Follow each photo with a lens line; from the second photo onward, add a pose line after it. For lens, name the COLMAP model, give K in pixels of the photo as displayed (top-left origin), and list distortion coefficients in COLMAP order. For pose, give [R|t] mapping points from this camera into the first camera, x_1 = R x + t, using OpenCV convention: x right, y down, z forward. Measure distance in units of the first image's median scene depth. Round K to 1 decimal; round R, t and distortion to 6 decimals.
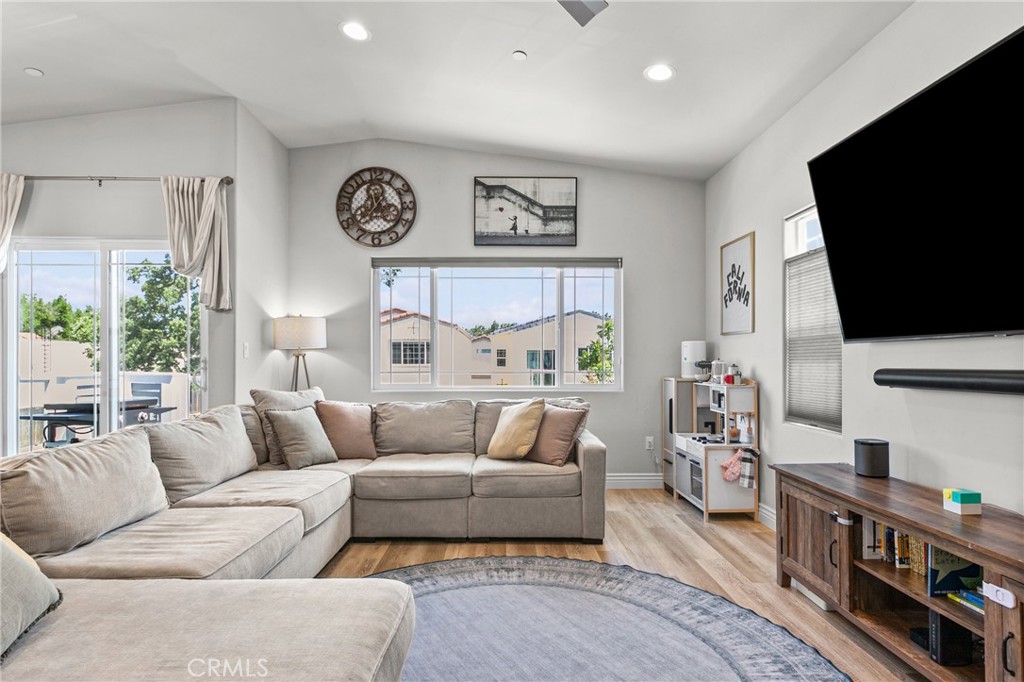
lens RADIAL K [[526.0, 0, 513.2], [0, 526.0, 362.6], [0, 0, 1]] dist [0.000733, -0.001141]
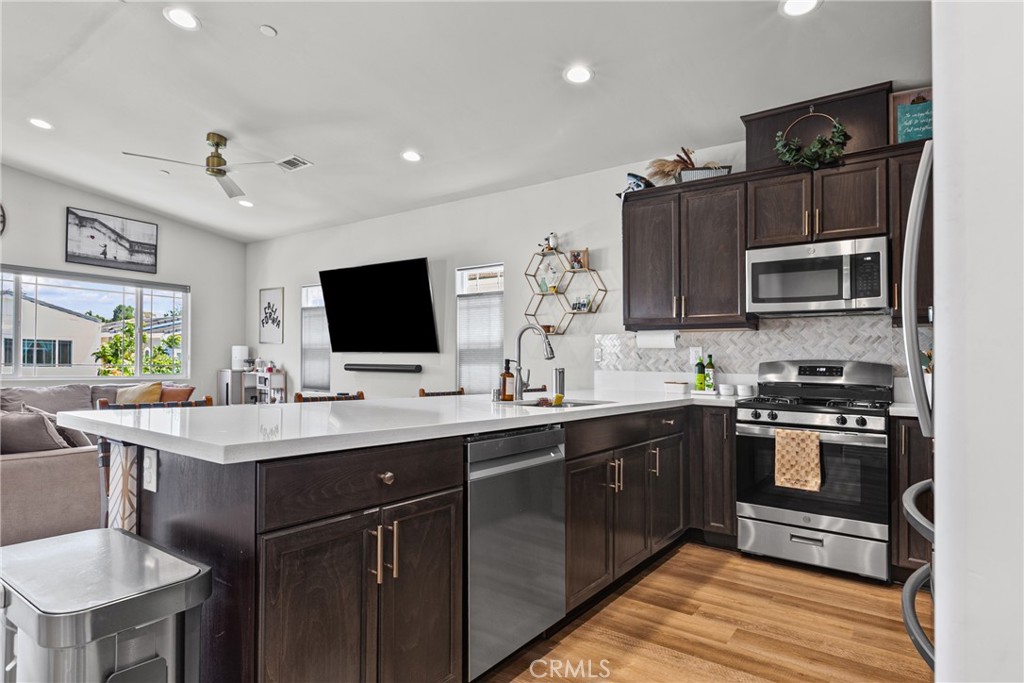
lens RADIAL K [[570.8, 0, 509.7], [0, 570.8, 361.7], [0, 0, 1]] dist [0.003973, 0.000647]
pose [[0.595453, 0.015847, 0.803233, -0.551148], [-0.014143, 0.999857, -0.009241, 0.009373], [-0.803265, -0.005858, 0.595593, -0.665097]]
